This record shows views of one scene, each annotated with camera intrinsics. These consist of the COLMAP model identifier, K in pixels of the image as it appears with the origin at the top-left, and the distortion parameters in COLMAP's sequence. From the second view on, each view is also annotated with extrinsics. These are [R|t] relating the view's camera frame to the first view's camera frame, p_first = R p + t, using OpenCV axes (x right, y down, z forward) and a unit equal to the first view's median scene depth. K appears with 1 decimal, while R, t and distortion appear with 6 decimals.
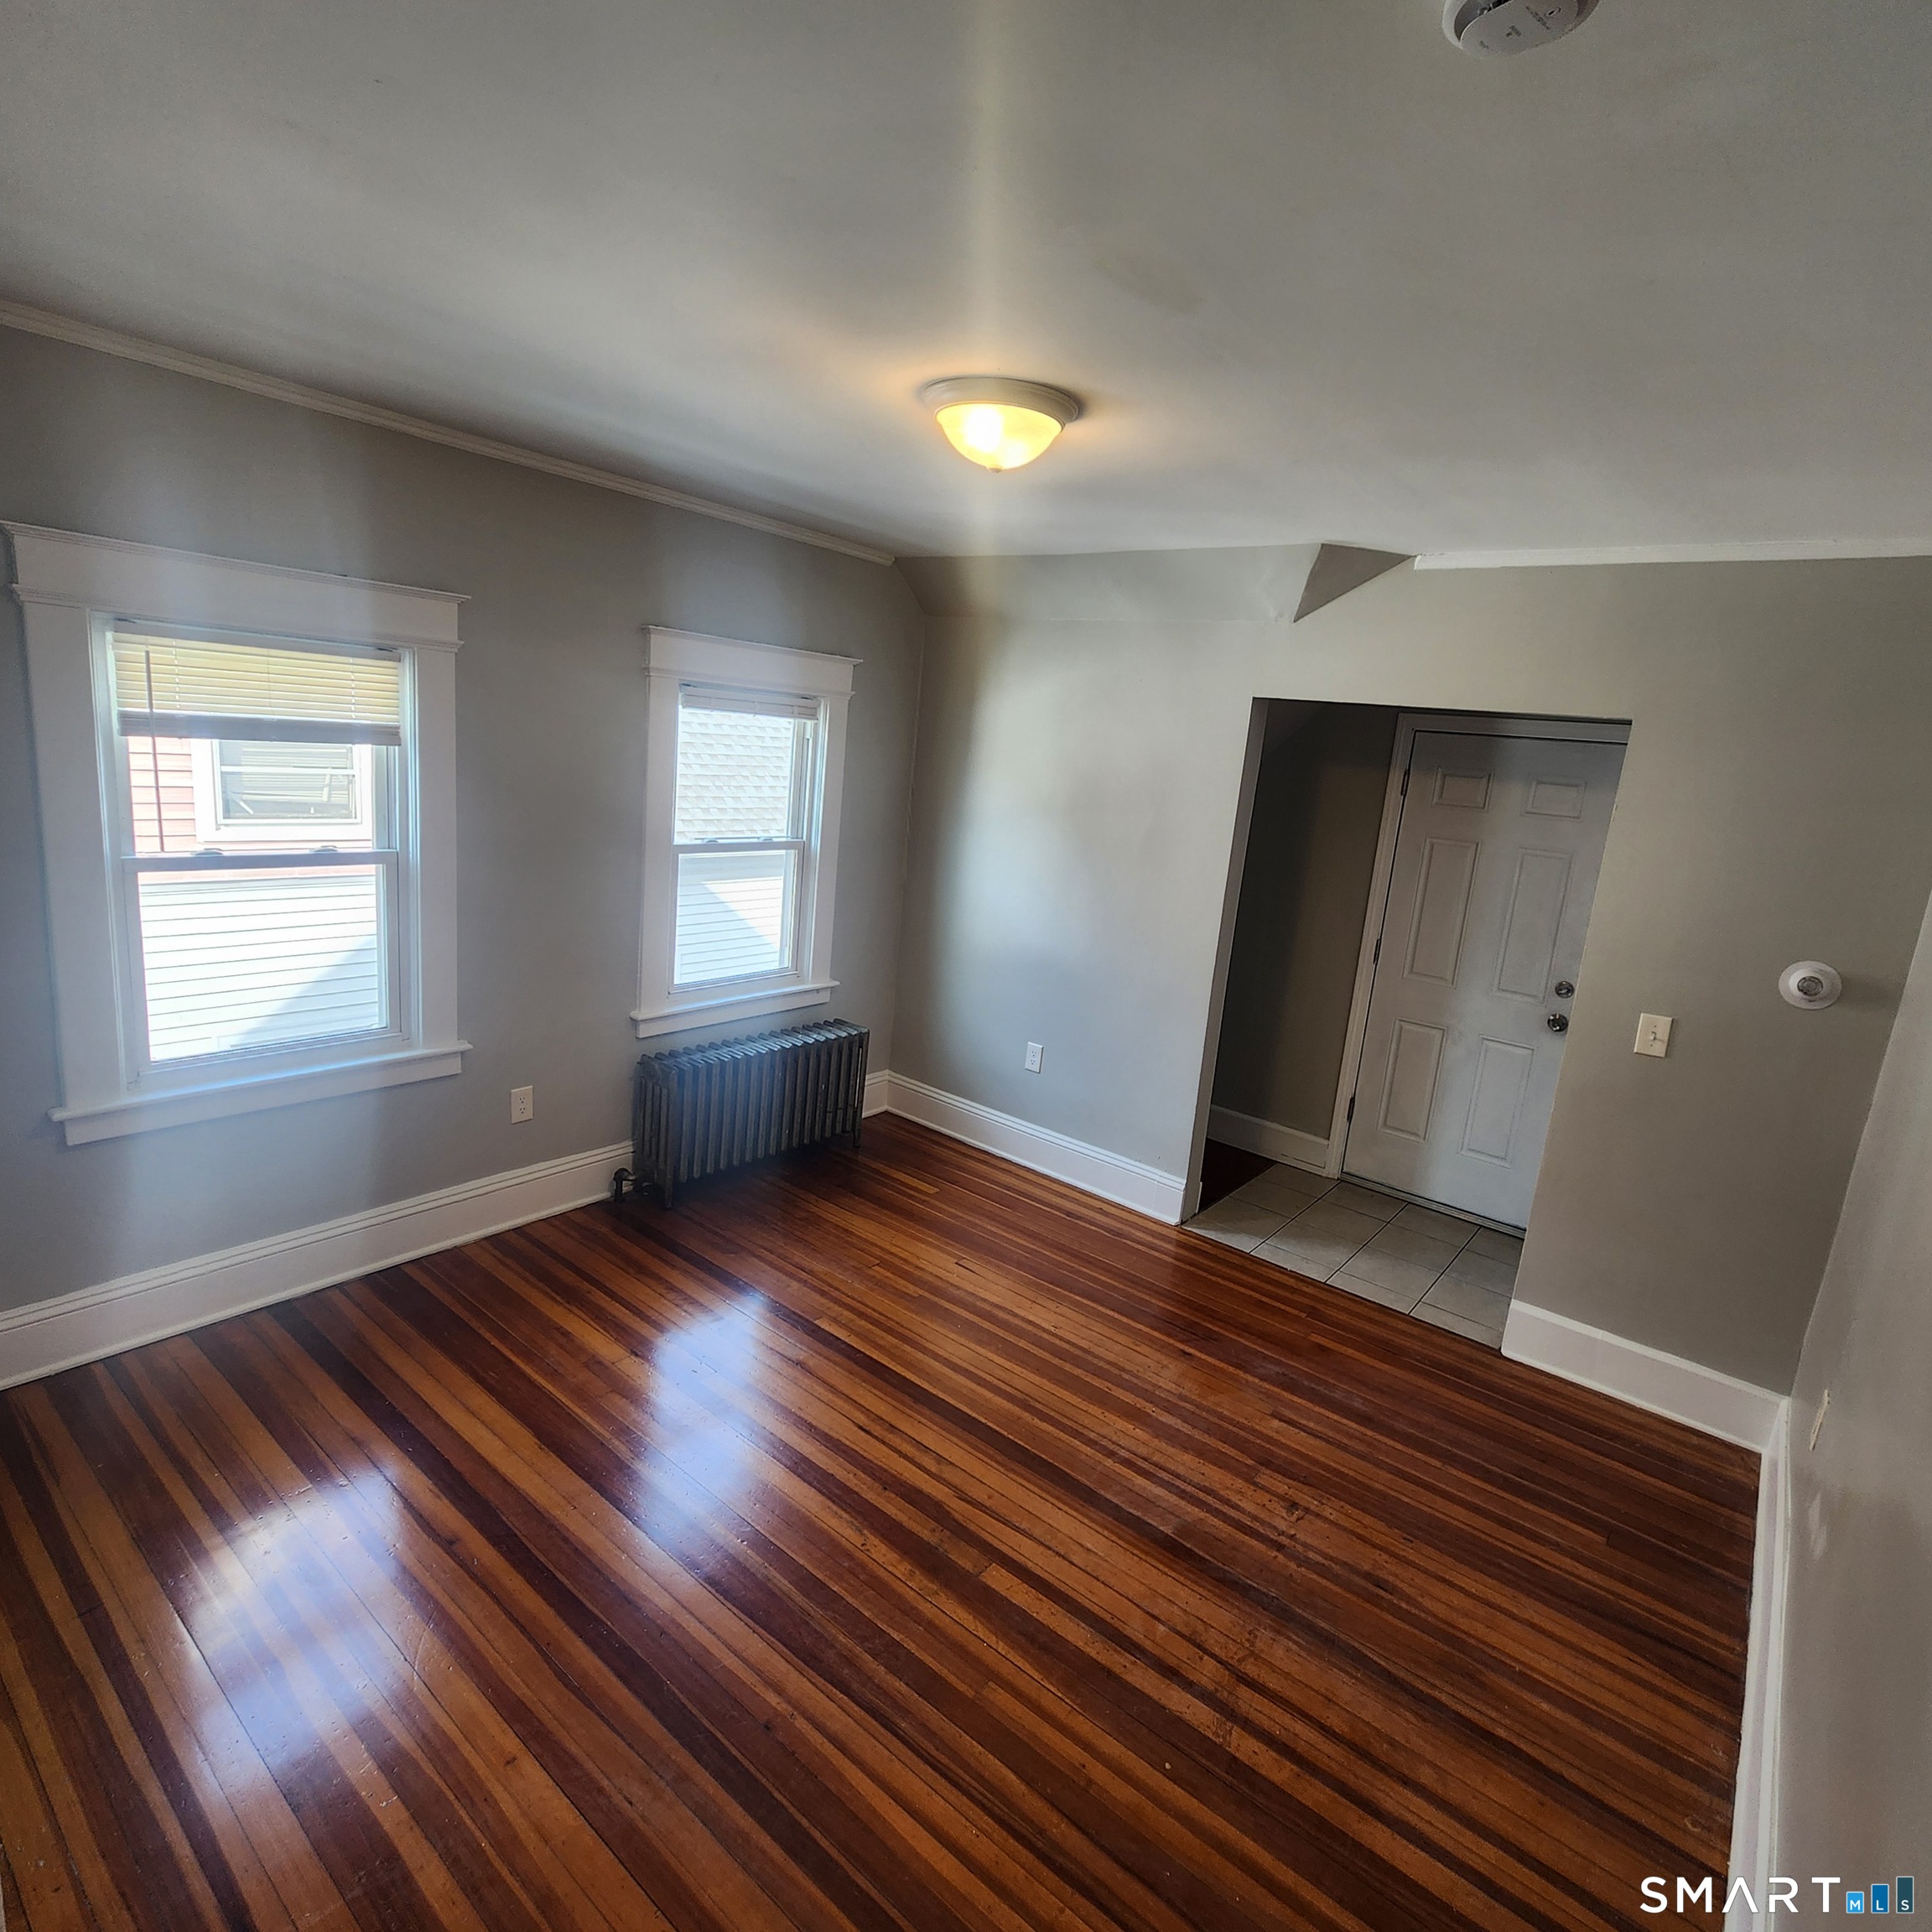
lens RADIAL K [[1066.5, 0, 966.7], [0, 1066.5, 960.7], [0, 0, 1]] dist [-0.001136, -0.000860]
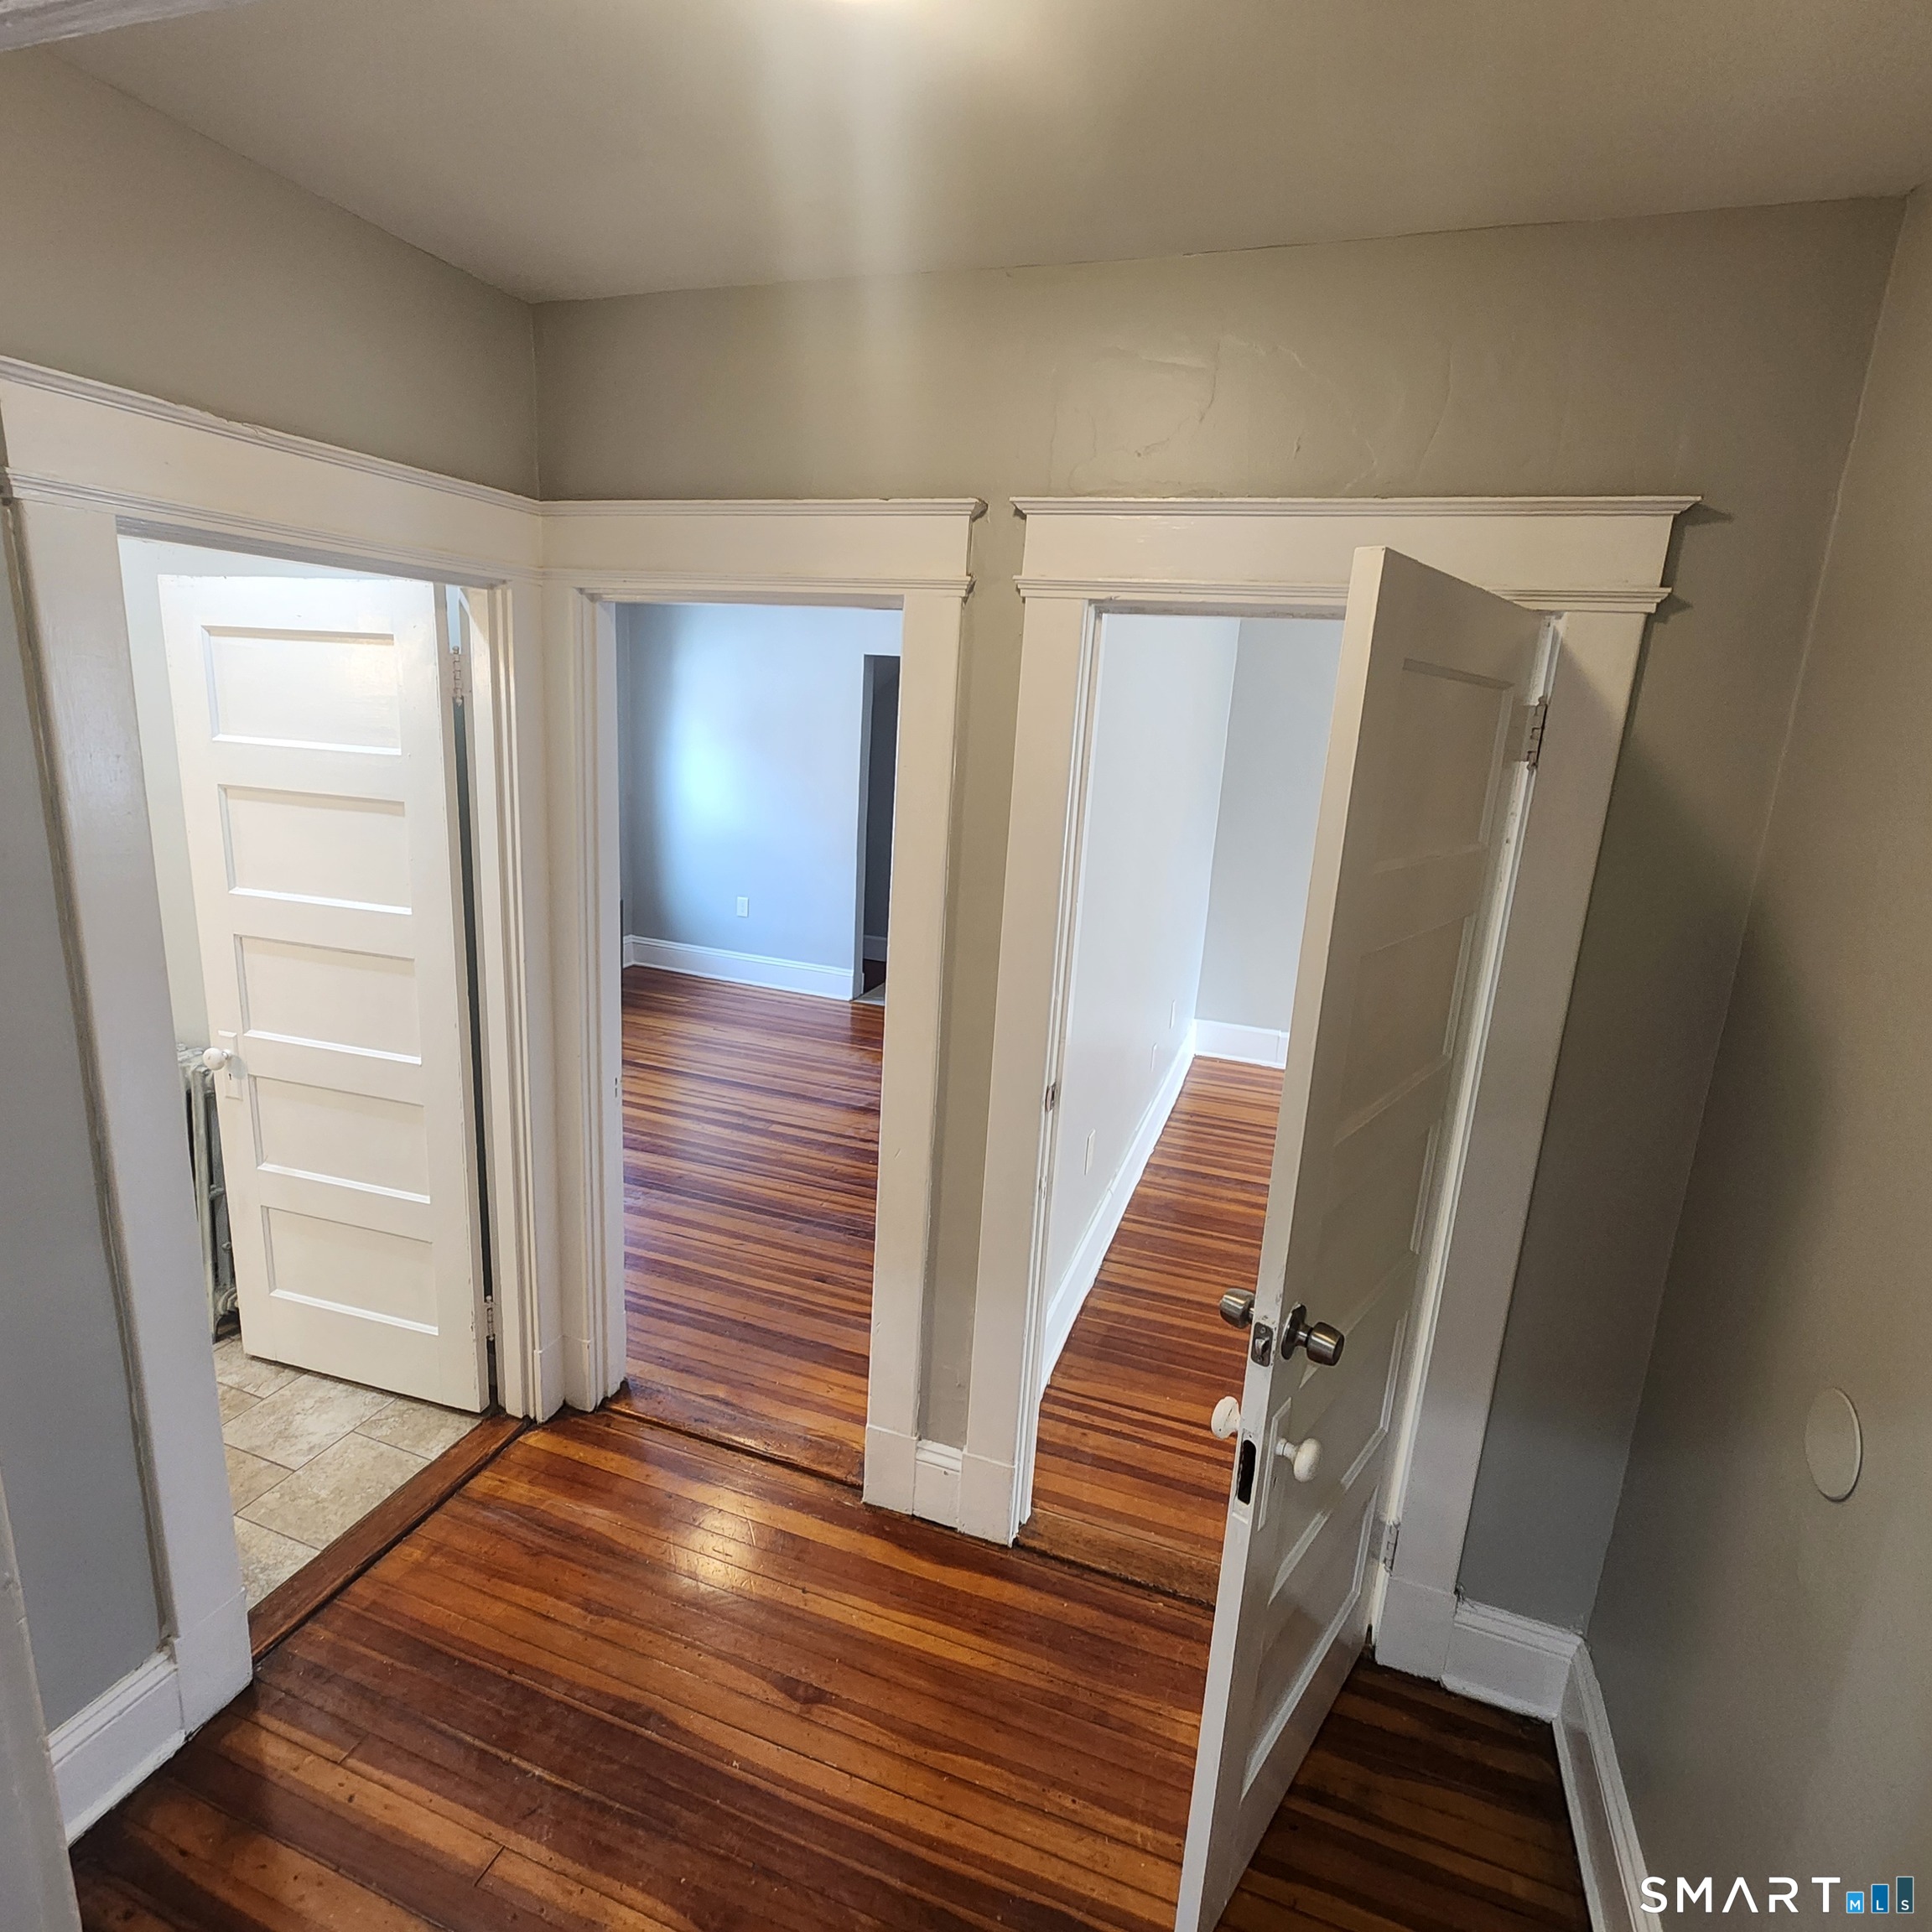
lens RADIAL K [[1066.5, 0, 958.3], [0, 1066.5, 957.3], [0, 0, 1]] dist [-0.001136, -0.000860]
pose [[0.945826, -0.112988, 0.304379, -0.187911], [0.098267, 0.993144, 0.063309, 0.163857], [-0.309445, -0.029969, 0.950445, -0.810964]]
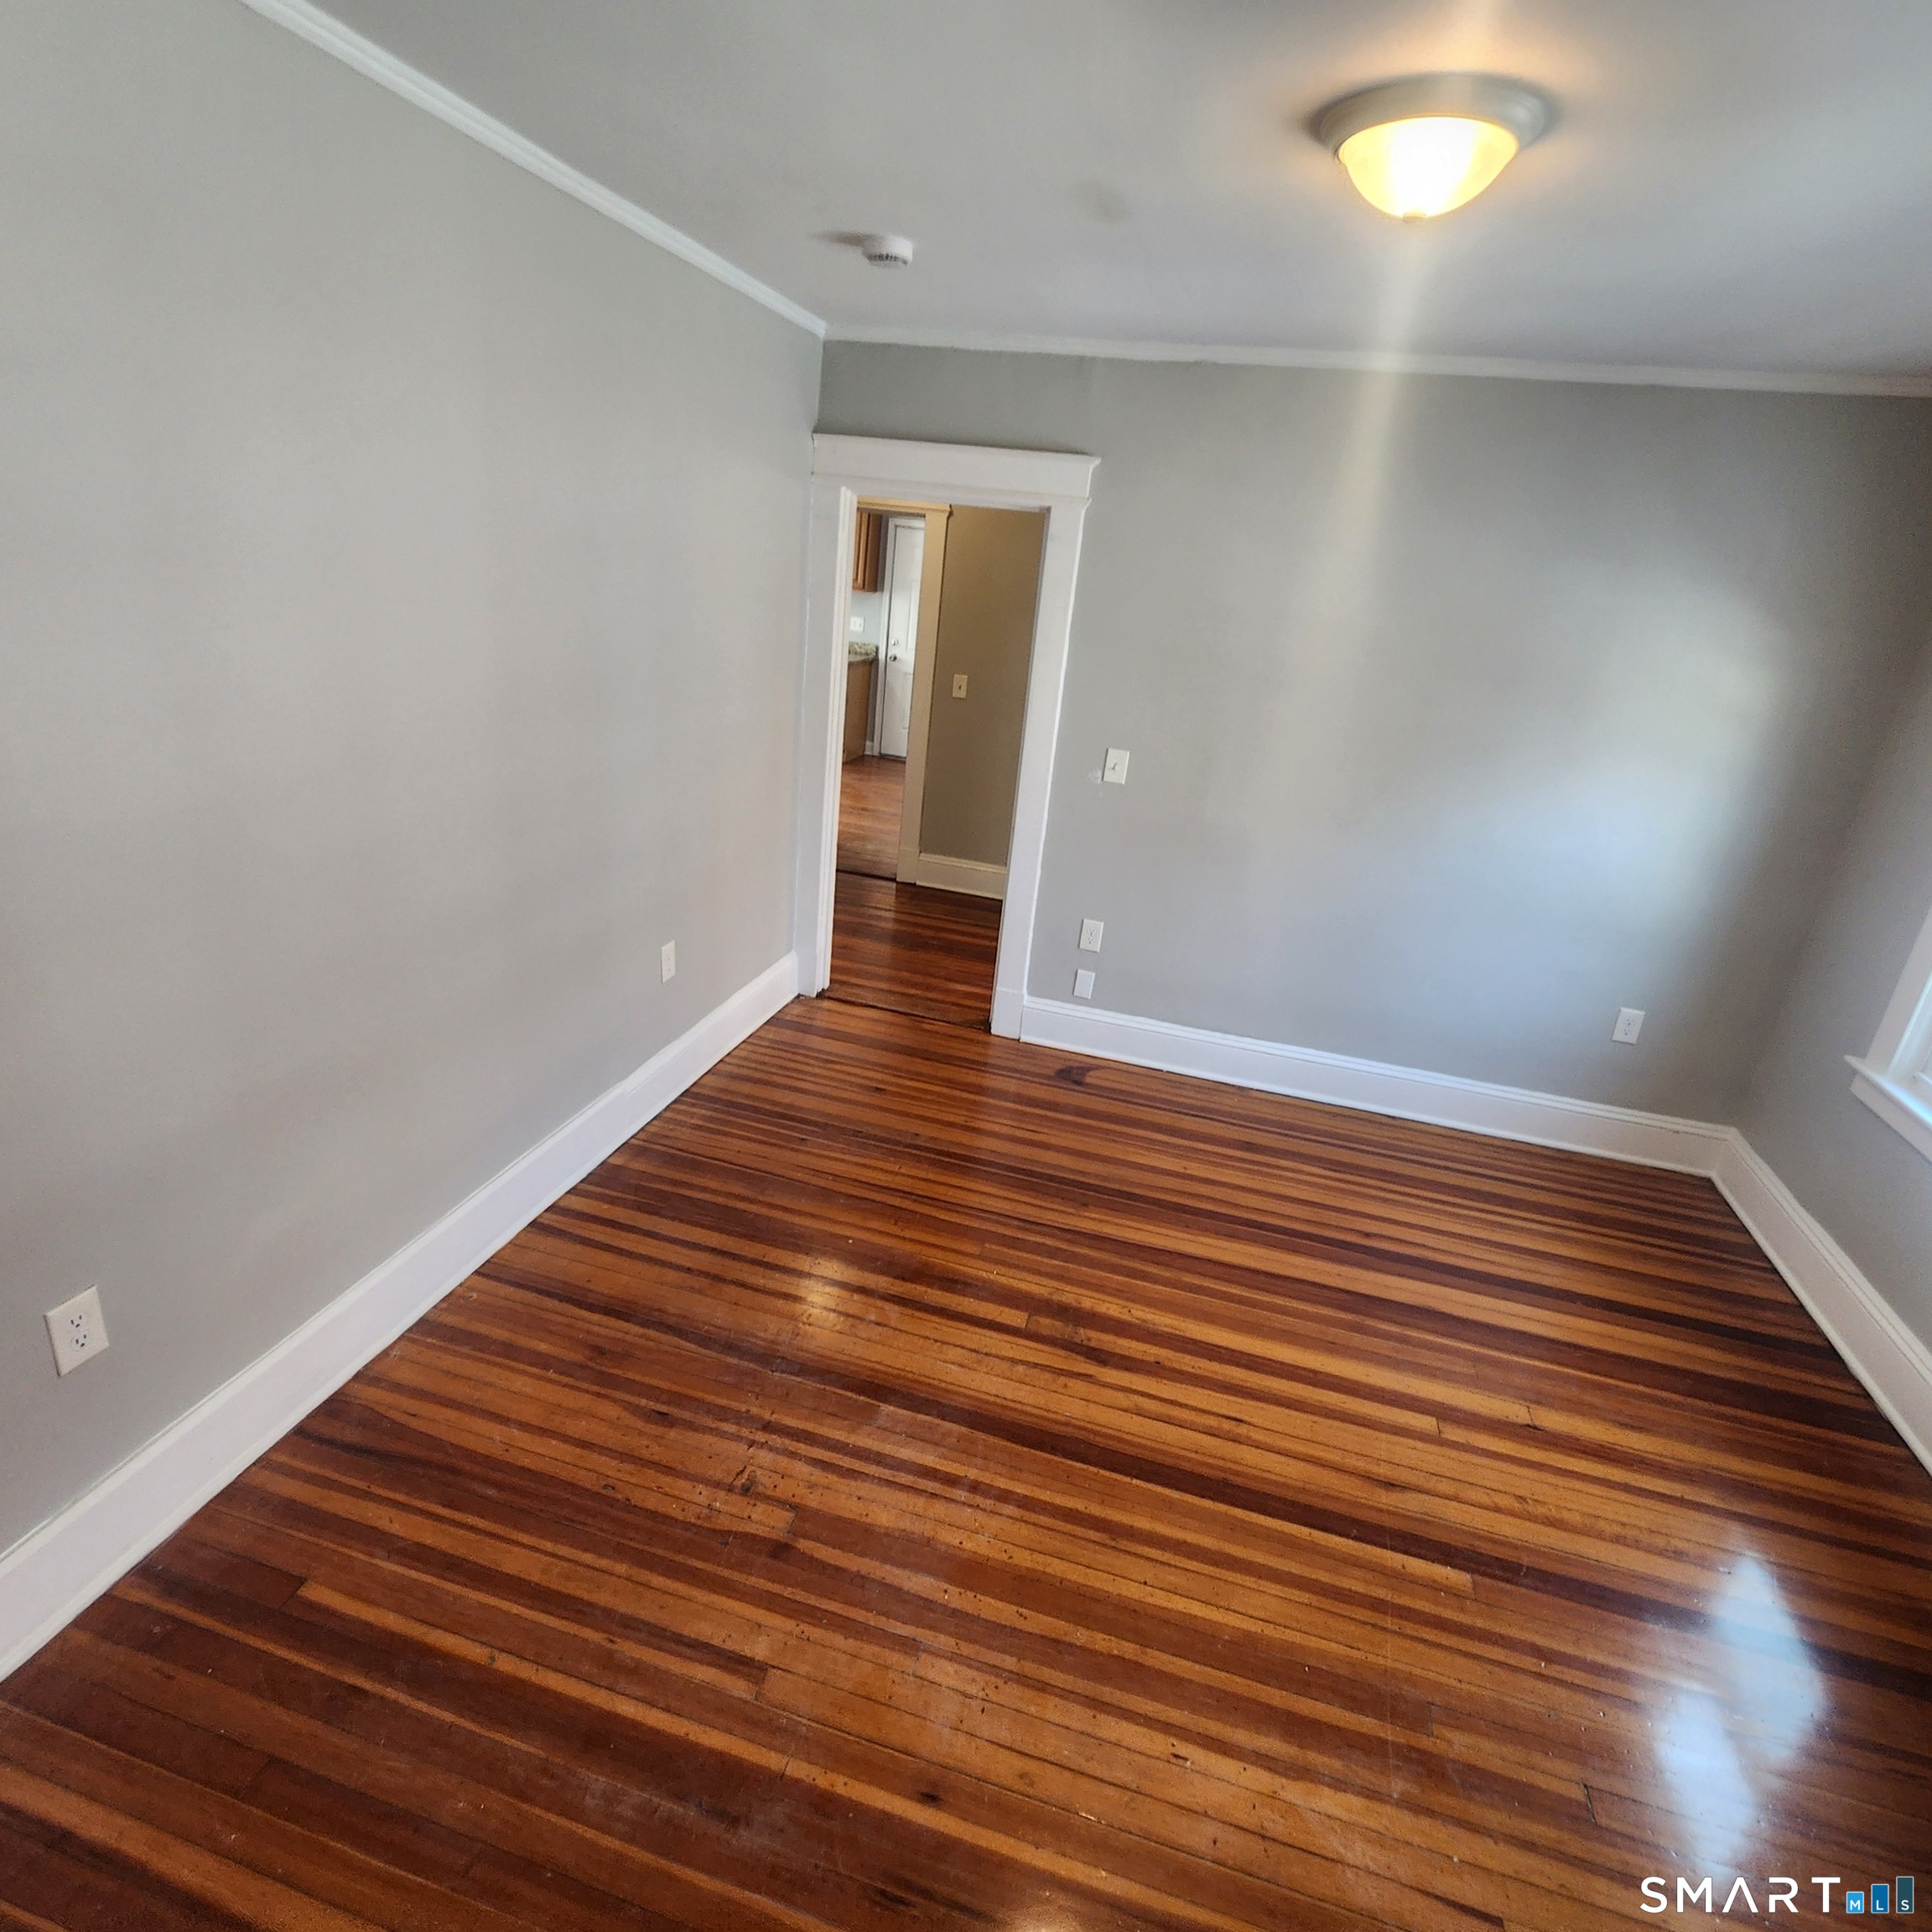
lens RADIAL K [[1066.5, 0, 967.6], [0, 1066.5, 961.1], [0, 0, 1]] dist [-0.001136, -0.000860]
pose [[-0.899616, -0.027112, -0.435839, 0.521062], [-0.257803, 0.838550, 0.479970, -0.252718], [0.352460, 0.544150, -0.761363, 1.464481]]
